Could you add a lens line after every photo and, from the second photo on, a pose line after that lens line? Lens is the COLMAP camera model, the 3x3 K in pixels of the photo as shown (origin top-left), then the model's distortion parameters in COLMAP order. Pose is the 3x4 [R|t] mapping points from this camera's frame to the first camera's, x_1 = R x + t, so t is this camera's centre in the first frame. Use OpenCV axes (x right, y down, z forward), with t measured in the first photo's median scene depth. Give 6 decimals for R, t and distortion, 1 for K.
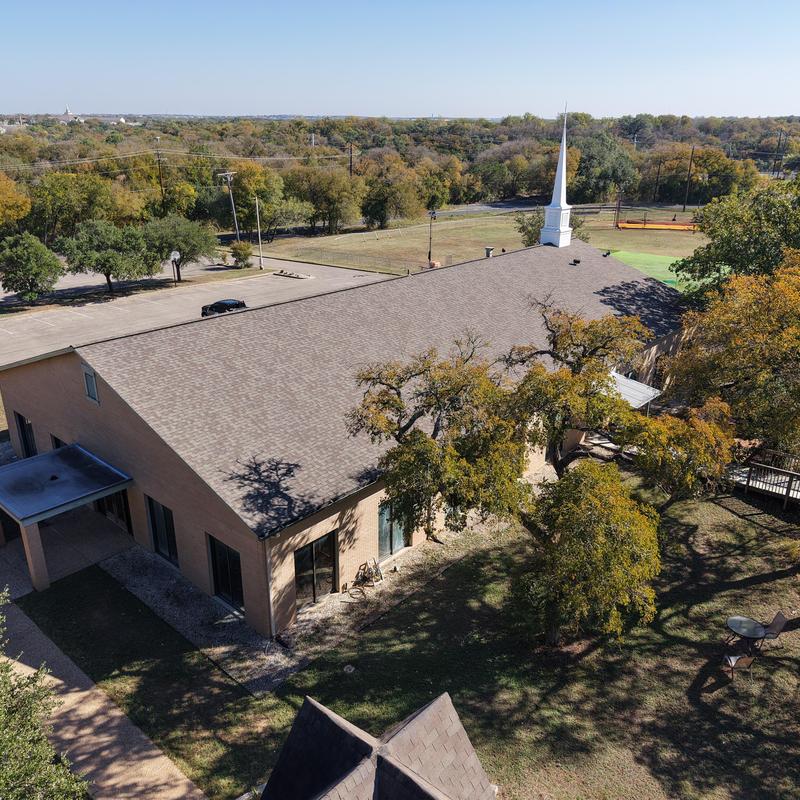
lens RADIAL K [[719.2, 0, 400.4], [0, 719.2, 401.7], [0, 0, 1]] dist [0.015262, -0.035958]
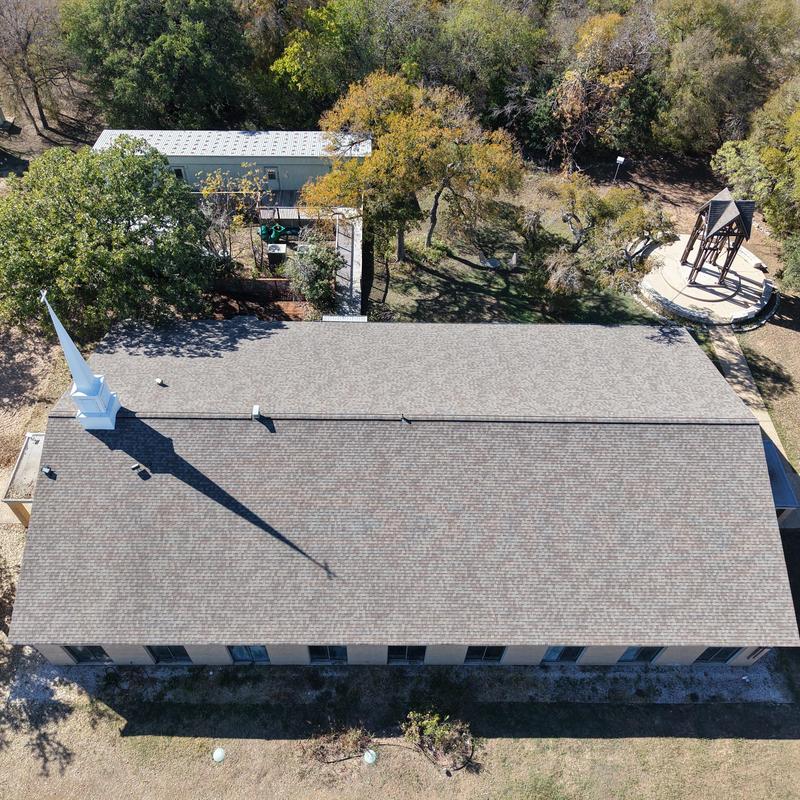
lens RADIAL K [[719.2, 0, 400.6], [0, 719.2, 397.3], [0, 0, 1]] dist [0.015262, -0.035958]
pose [[-0.676374, -0.591803, 0.438506, -0.742243], [0.244566, 0.381123, 0.891590, -2.007168], [-0.694771, 0.710292, -0.113047, 2.070476]]
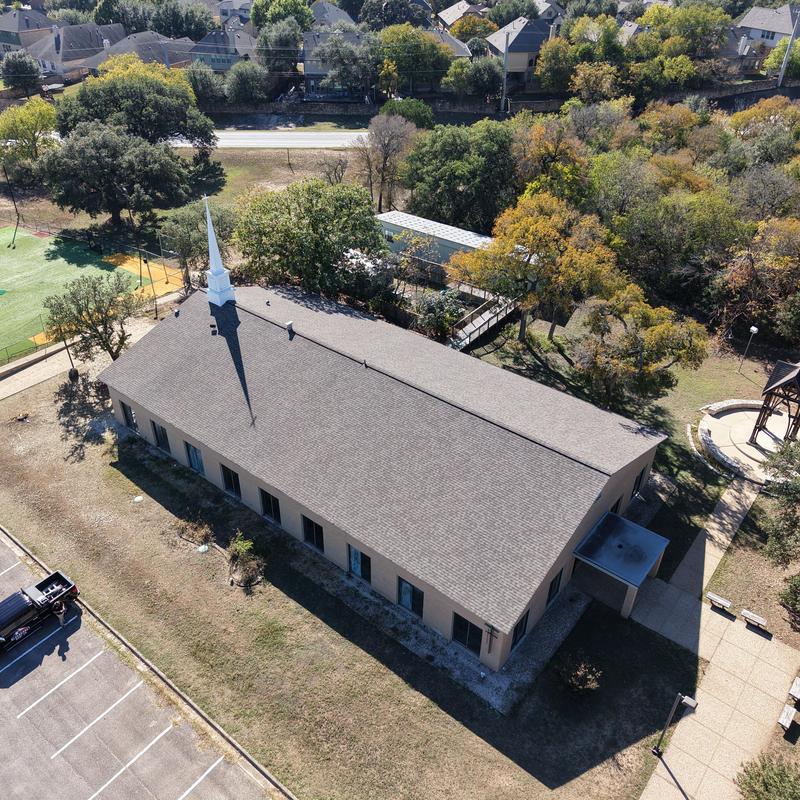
lens RADIAL K [[719.2, 0, 393.7], [0, 719.2, 400.4], [0, 0, 1]] dist [0.015262, -0.035958]
pose [[-0.051399, -0.587389, 0.807671, -2.046976], [0.371017, 0.739627, 0.561514, -1.608885], [-0.927202, 0.328521, 0.179916, 1.403355]]
